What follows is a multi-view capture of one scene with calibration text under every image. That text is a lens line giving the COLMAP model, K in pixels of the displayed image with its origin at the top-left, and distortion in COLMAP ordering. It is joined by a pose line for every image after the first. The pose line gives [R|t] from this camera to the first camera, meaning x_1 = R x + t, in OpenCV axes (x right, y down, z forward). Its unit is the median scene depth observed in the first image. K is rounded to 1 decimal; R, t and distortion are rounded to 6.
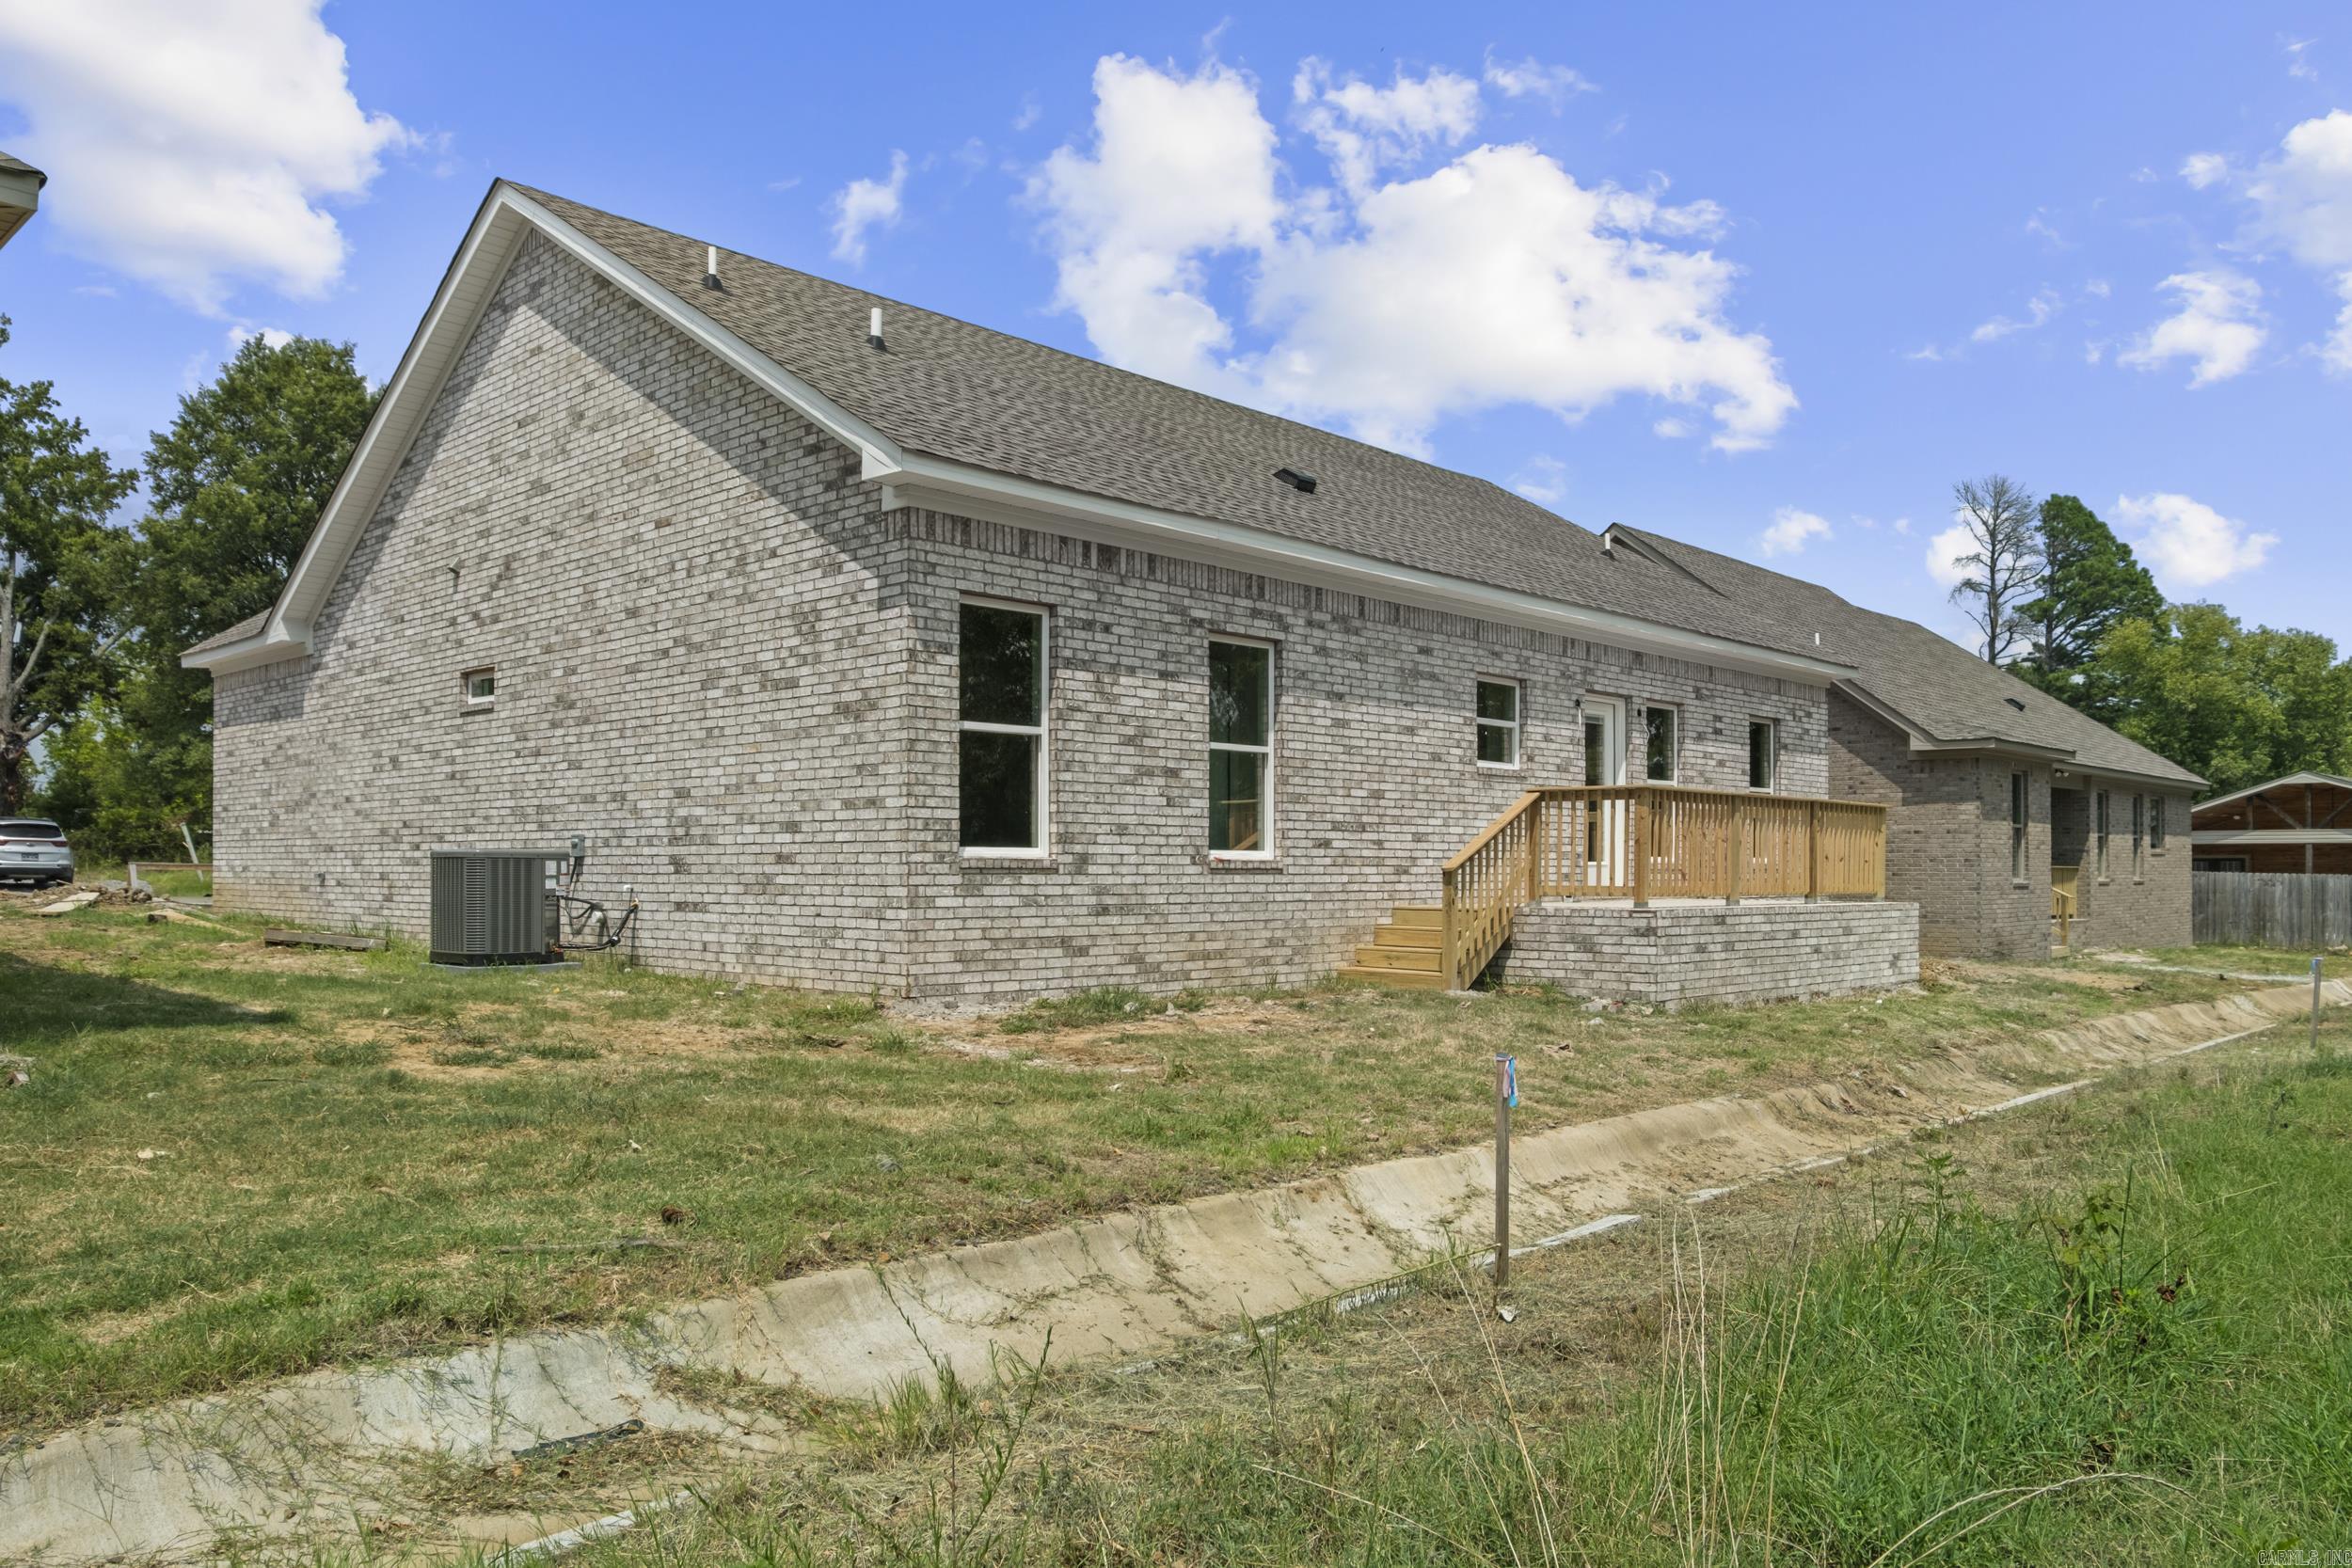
lens RADIAL K [[1645.8, 0, 1169.8], [0, 1645.8, 785.2], [0, 0, 1]] dist [-0.030328, 0.000144]
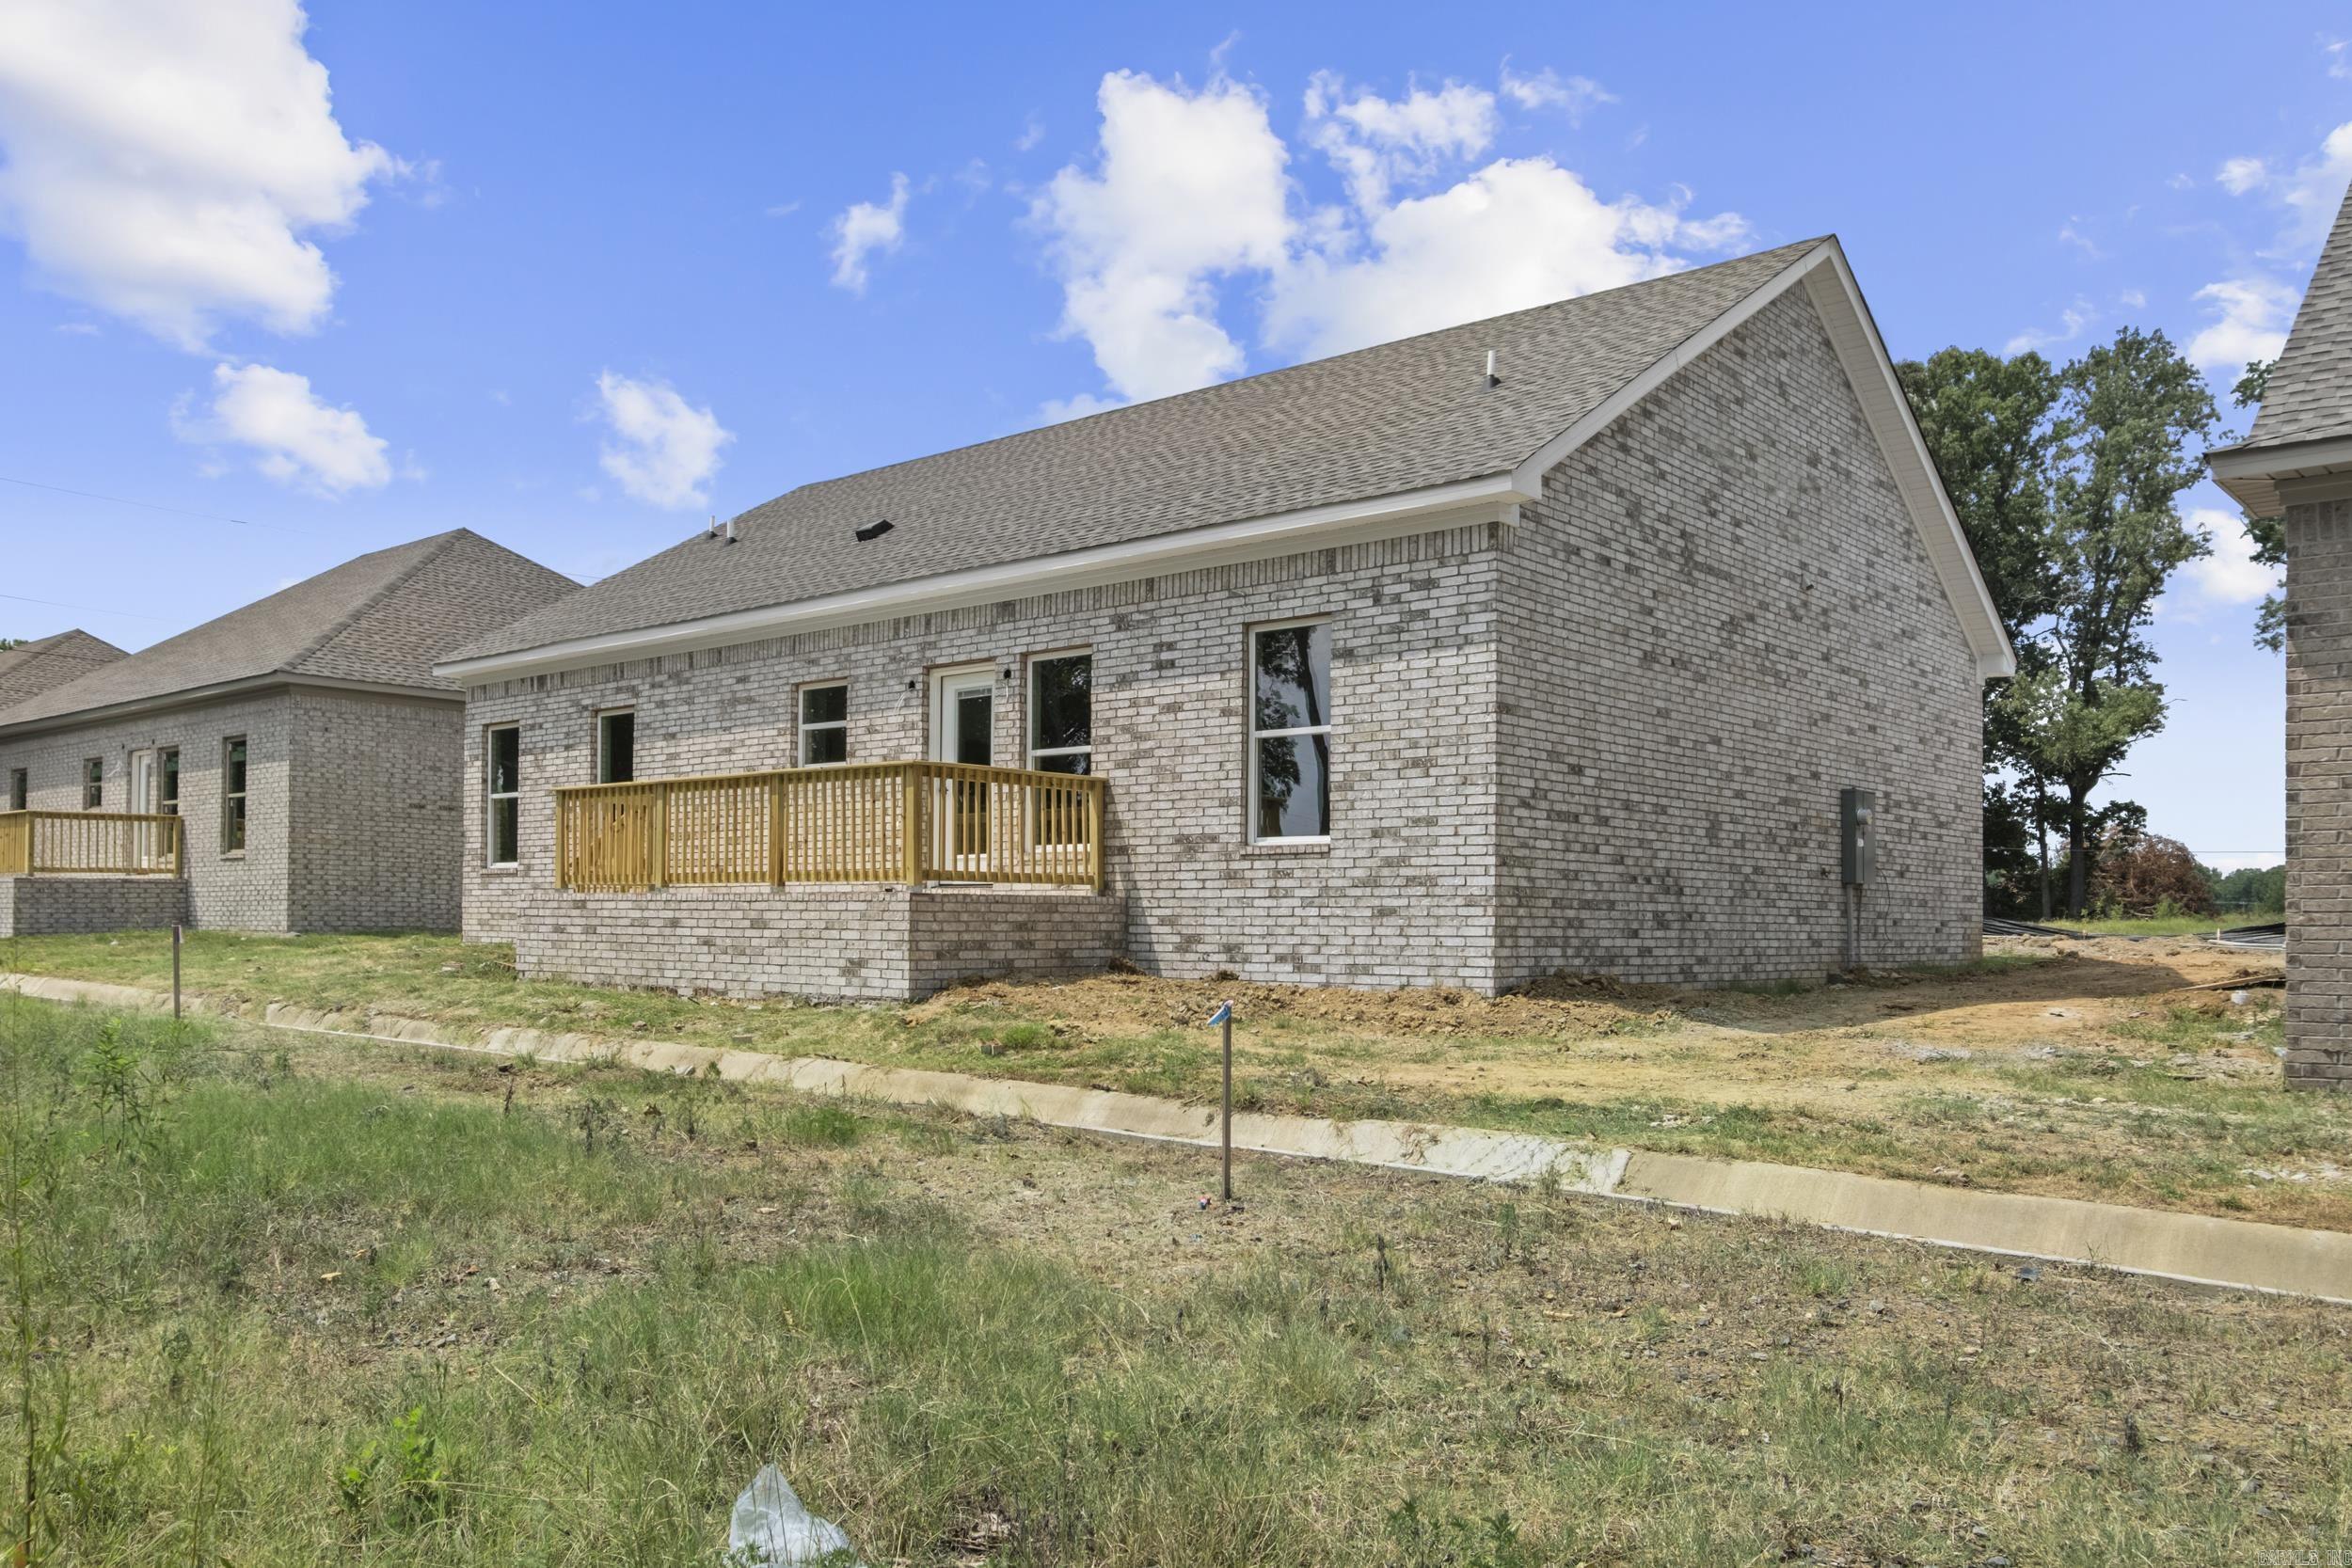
lens RADIAL K [[1854.0, 0, 1174.9], [0, 1854.0, 809.1], [0, 0, 1]] dist [0.008100, -0.003133]
pose [[0.038323, -0.068006, -0.996949, 1.763973], [0.039933, 0.996989, -0.066473, 0.130477], [0.998467, -0.037263, 0.040923, 1.502992]]
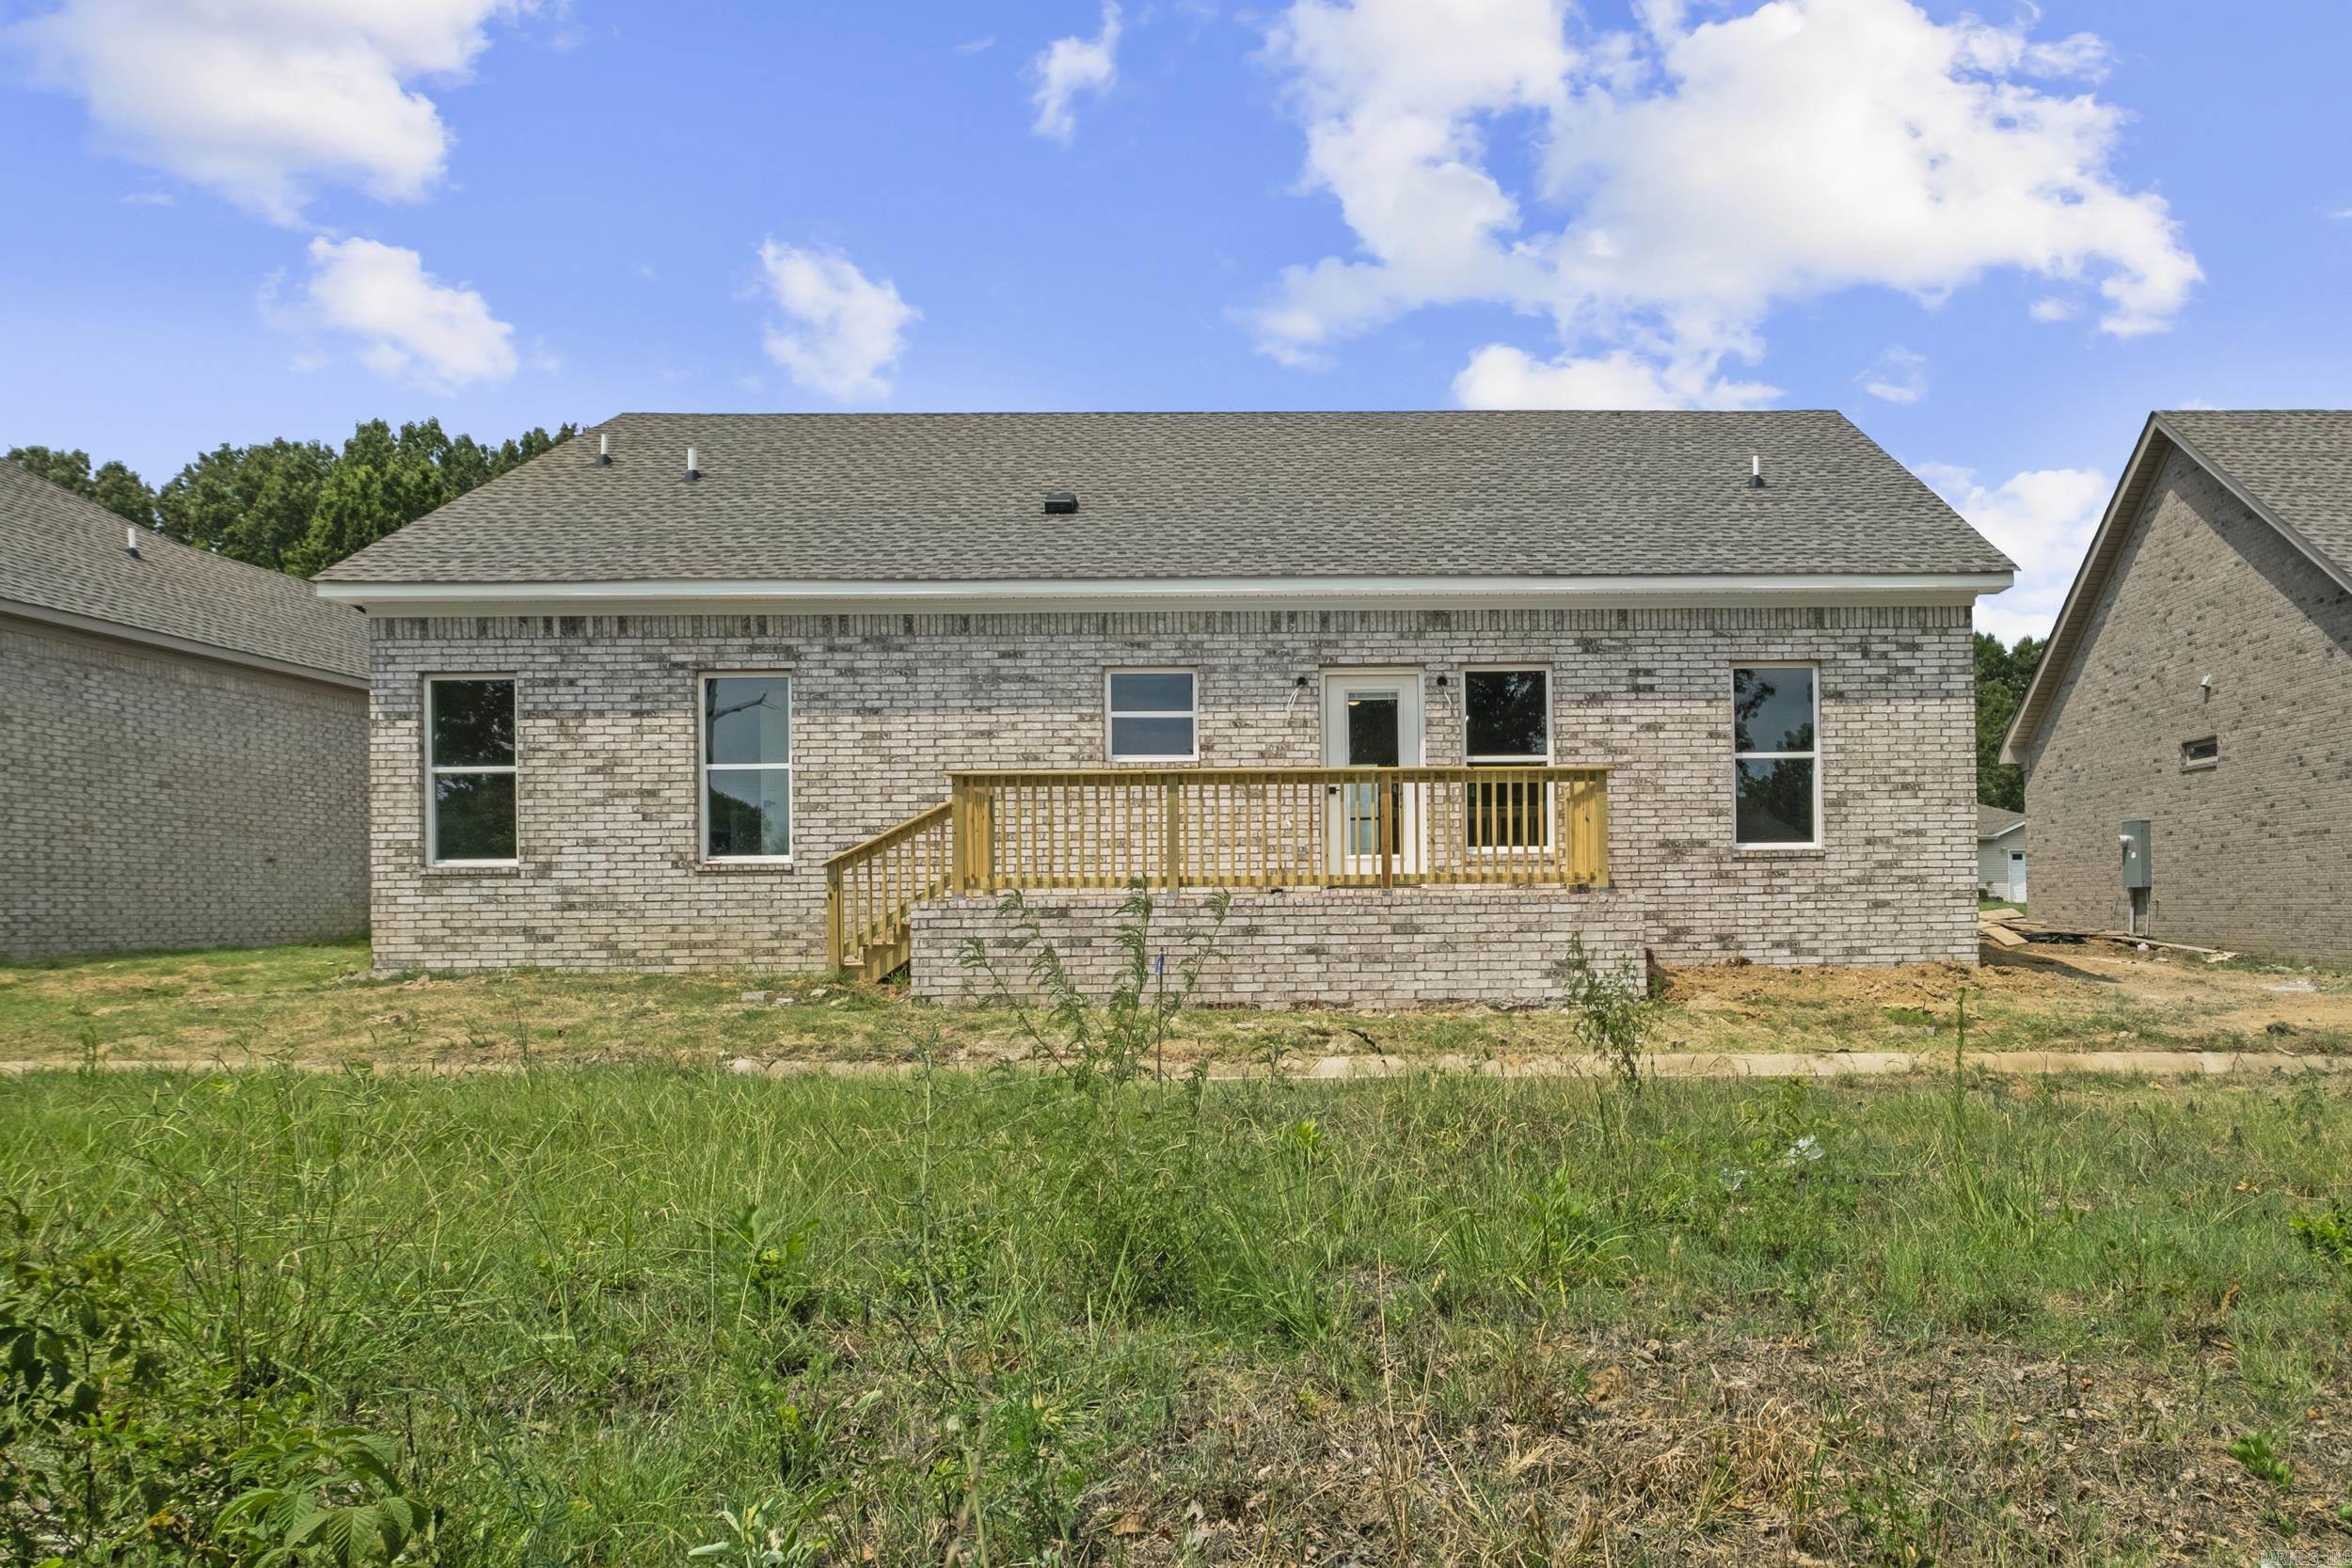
lens RADIAL K [[1170.3, 0, 1184.3], [0, 1170.3, 764.7], [0, 0, 1]] dist [0.002003, 0.000450]
pose [[0.712470, -0.041063, -0.700500, 0.893376], [0.048747, 0.998771, -0.008968, -0.001620], [0.700008, -0.027758, 0.713596, 0.665421]]
